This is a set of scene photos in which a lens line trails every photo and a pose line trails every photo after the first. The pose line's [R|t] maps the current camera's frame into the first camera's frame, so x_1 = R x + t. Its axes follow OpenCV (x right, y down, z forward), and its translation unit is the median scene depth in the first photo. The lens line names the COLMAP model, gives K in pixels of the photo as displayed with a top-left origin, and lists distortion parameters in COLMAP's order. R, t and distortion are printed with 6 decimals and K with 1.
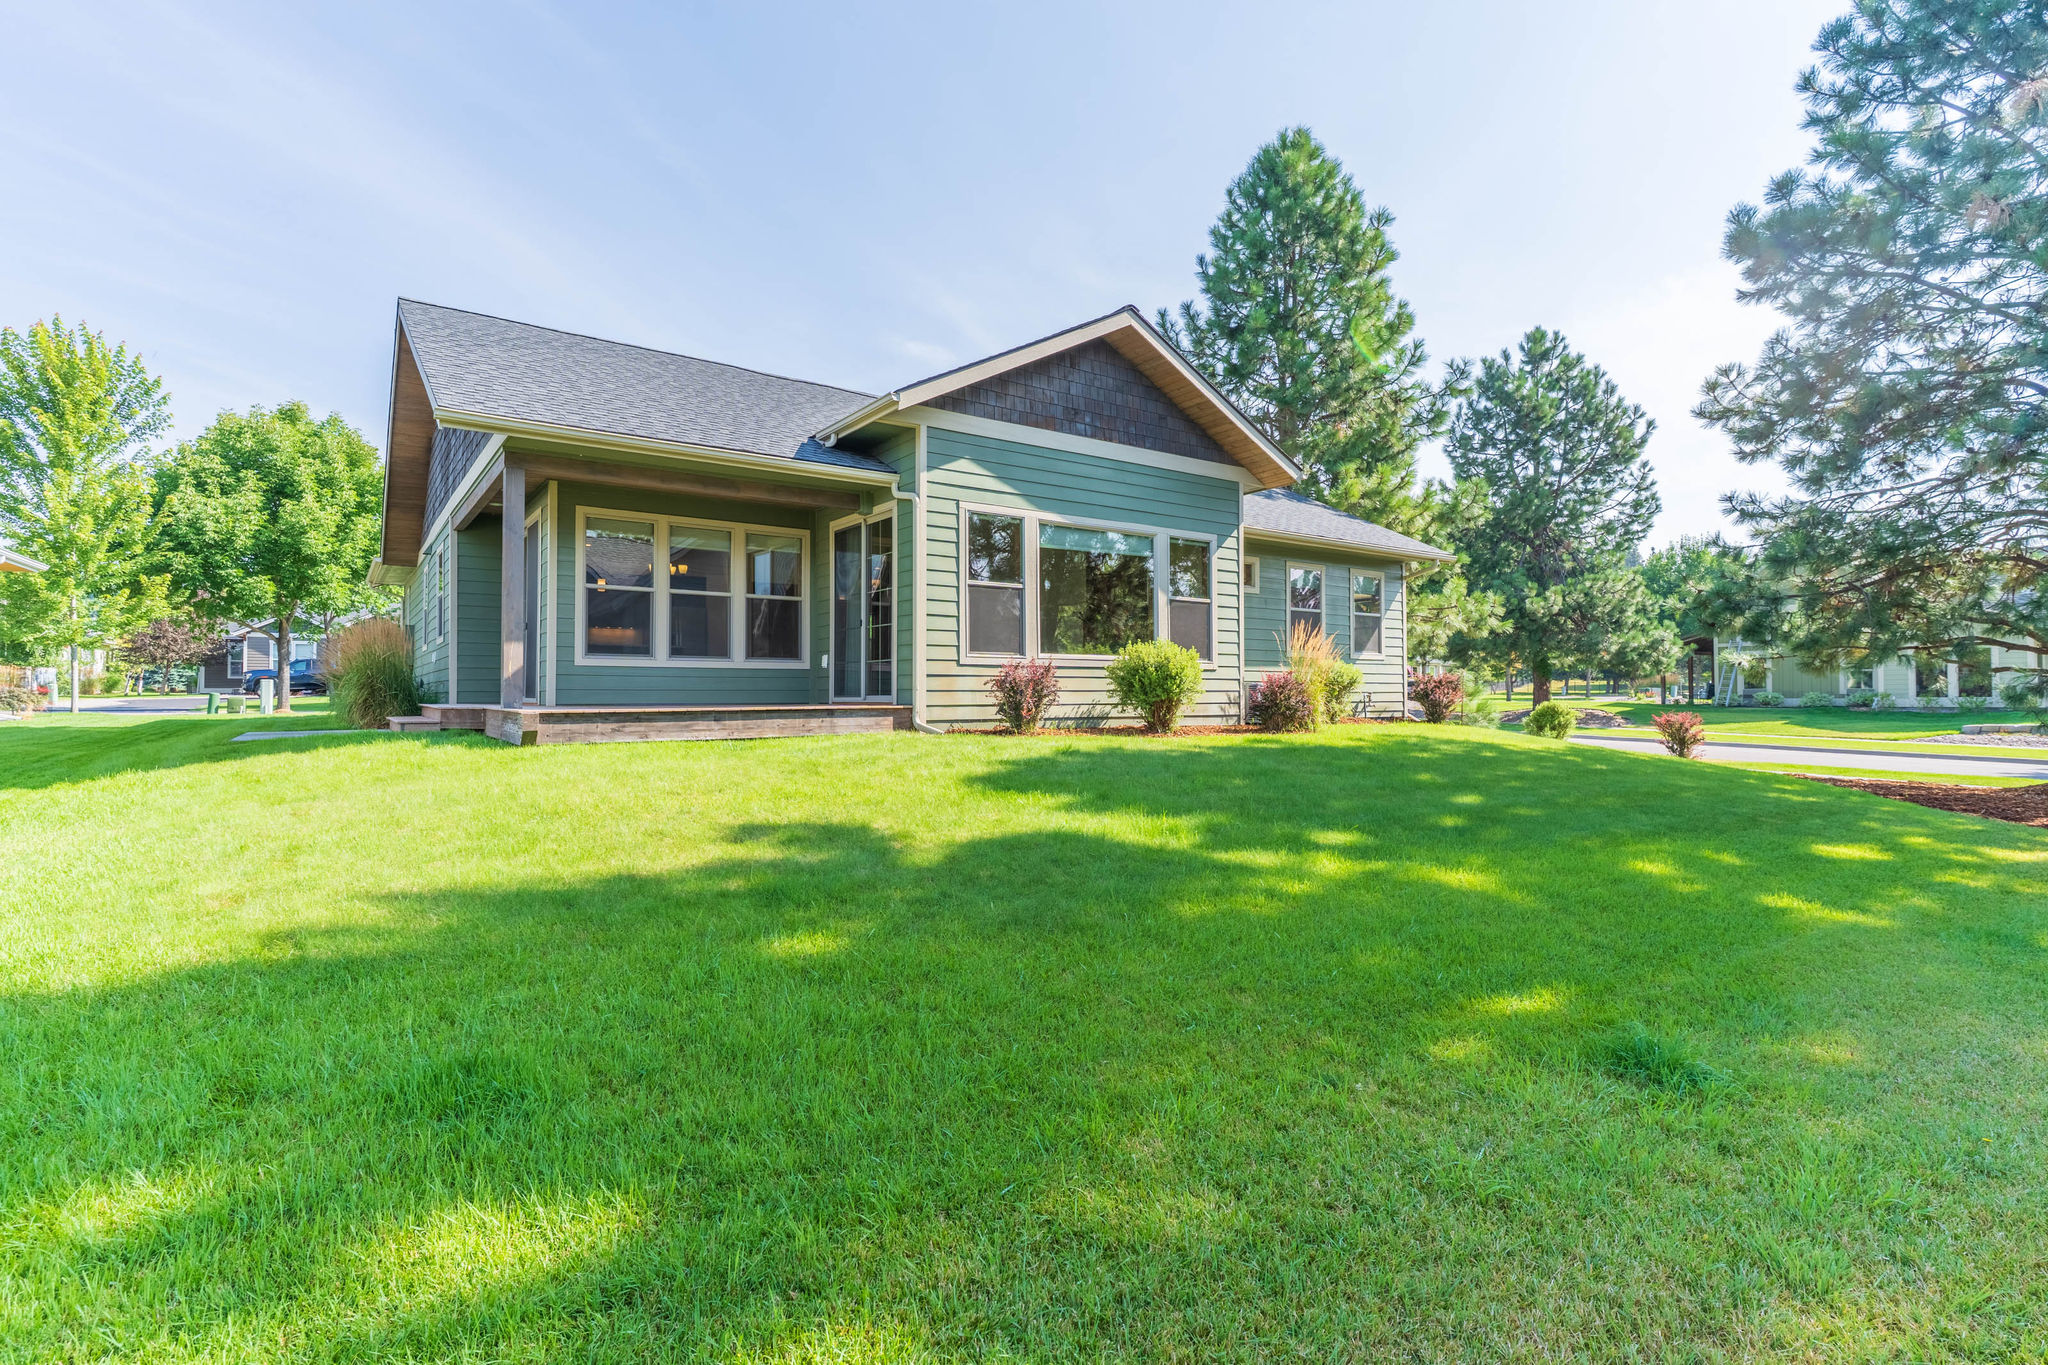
lens RADIAL K [[972.3, 0, 1013.6], [0, 972.3, 676.3], [0, 0, 1]] dist [0.002133, 0.000218]
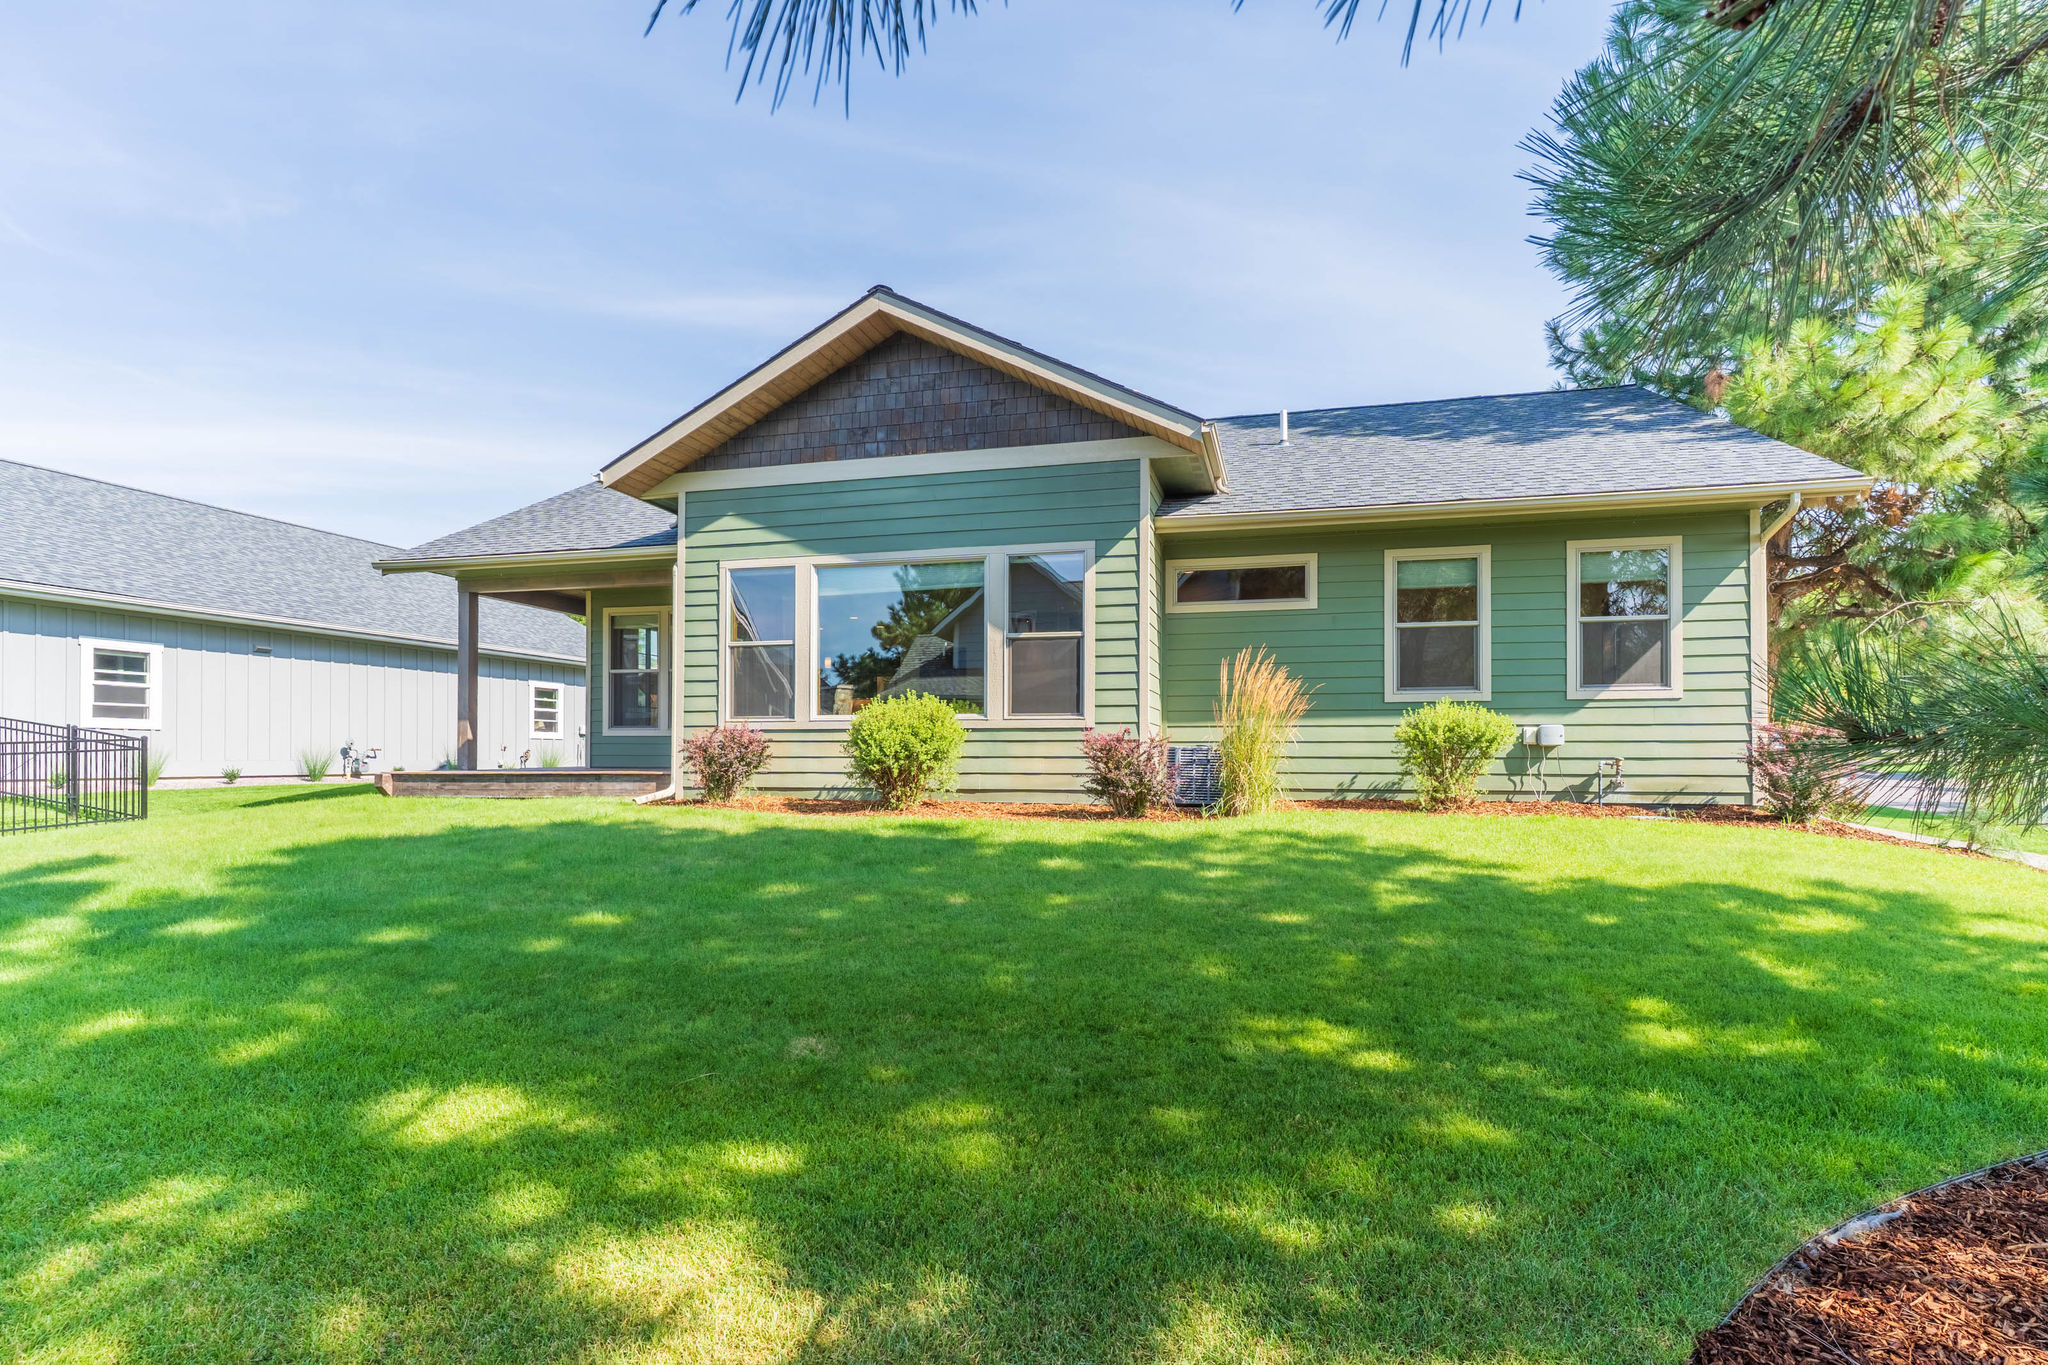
lens RADIAL K [[972.3, 0, 976.9], [0, 972.3, 742.9], [0, 0, 1]] dist [0.002133, 0.000218]
pose [[0.652418, -0.007845, -0.757819, 0.732205], [0.013346, 0.999910, 0.001138, 0.002376], [0.757742, -0.010856, 0.652464, 0.486438]]
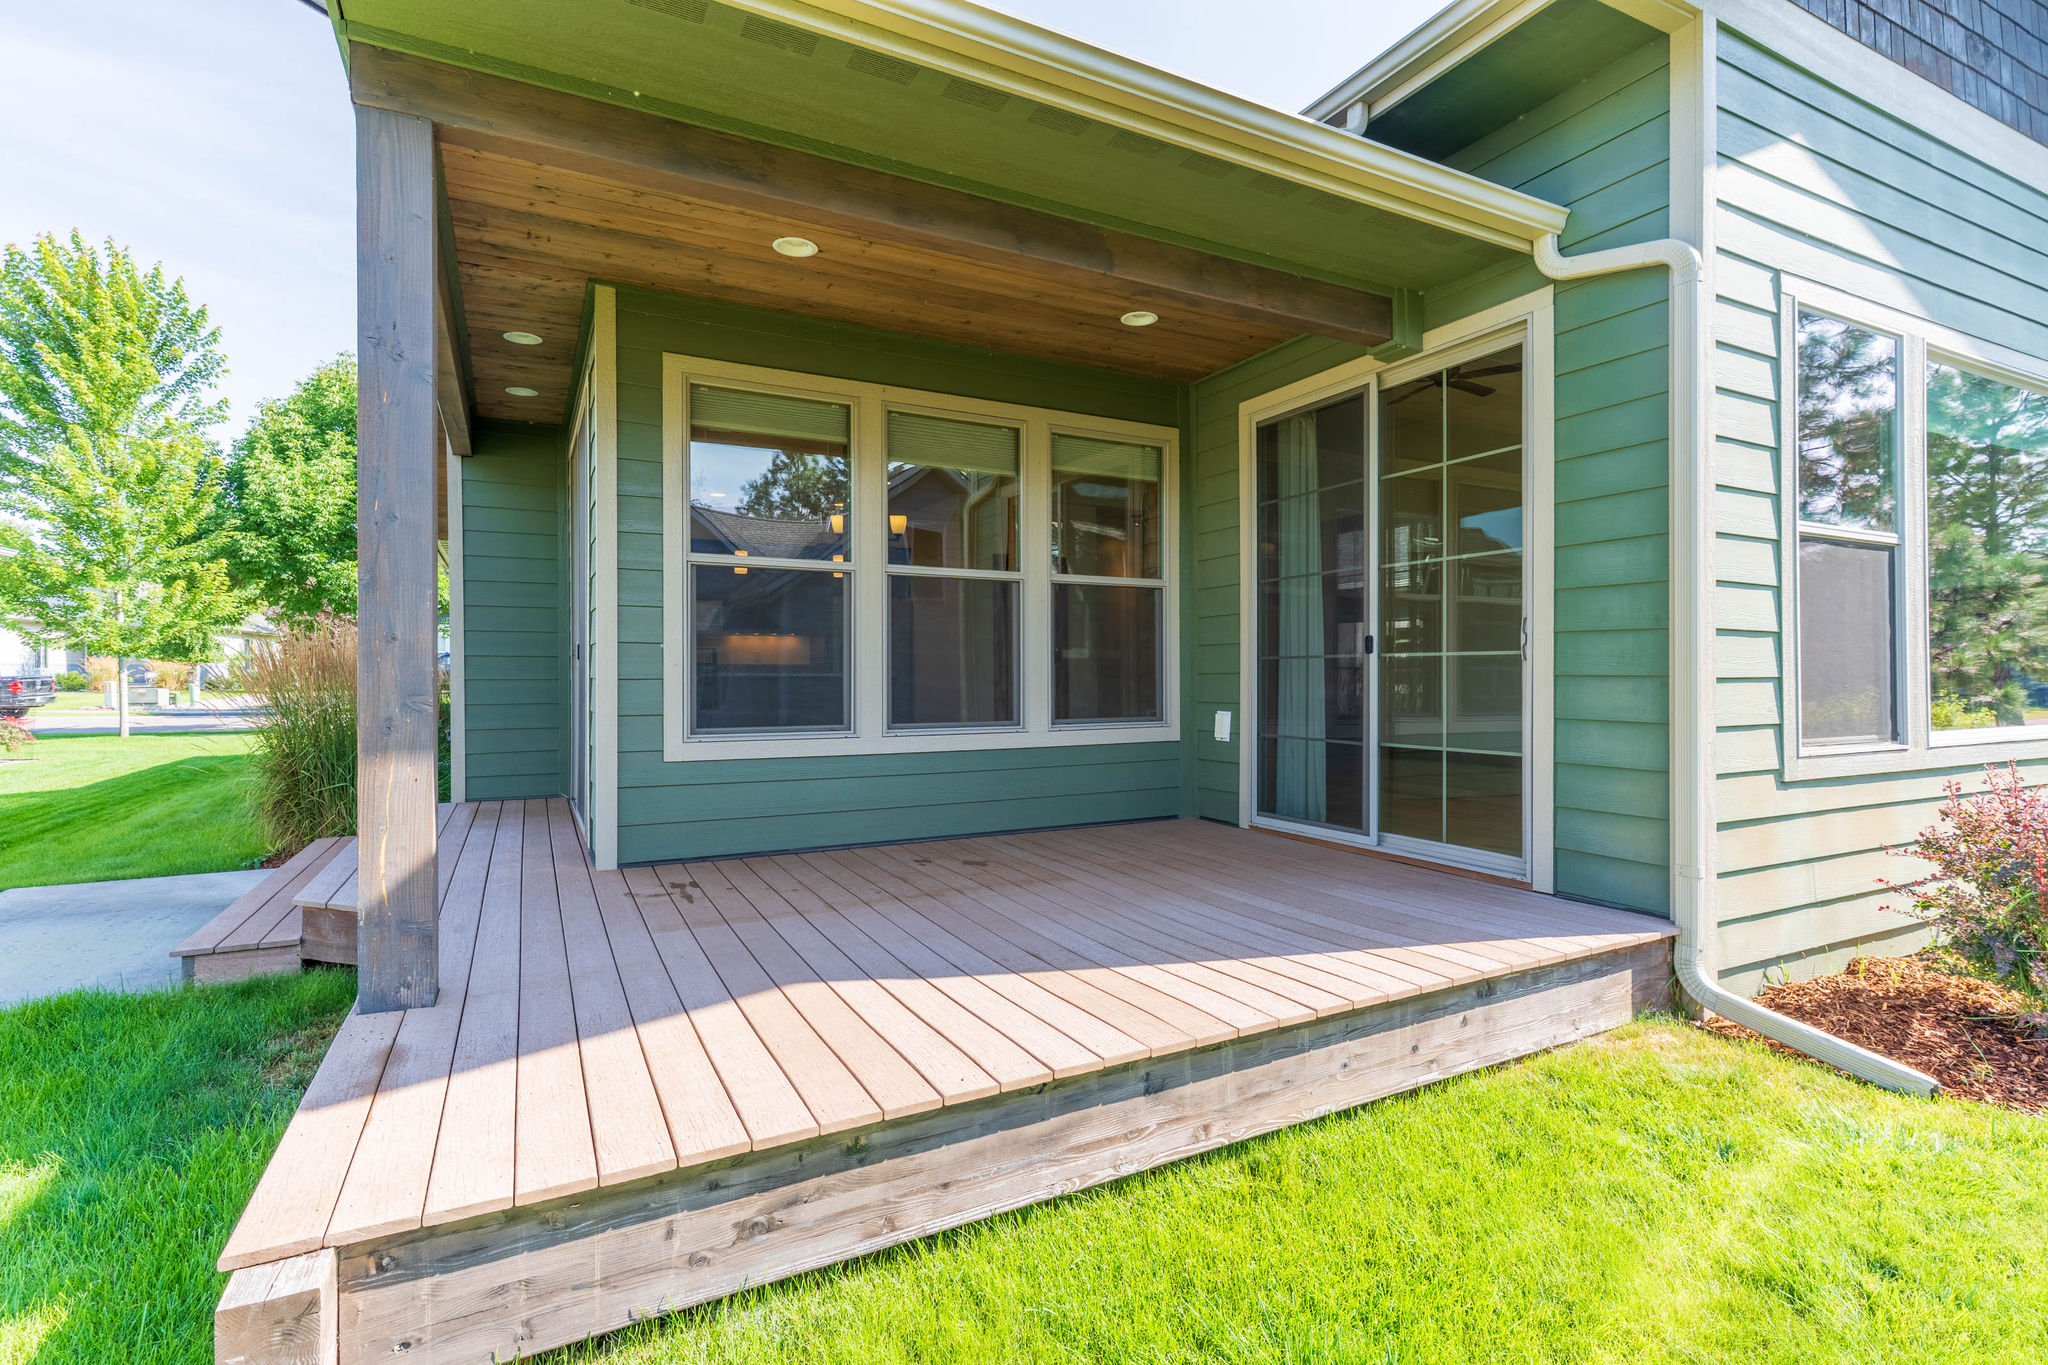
lens RADIAL K [[972.3, 0, 1023.9], [0, 972.3, 679.7], [0, 0, 1]] dist [0.002133, 0.000218]
pose [[0.990902, -0.001184, -0.134579, -0.226054], [0.004787, 0.999639, 0.026448, -0.048637], [0.134499, -0.026852, 0.990550, 0.561387]]
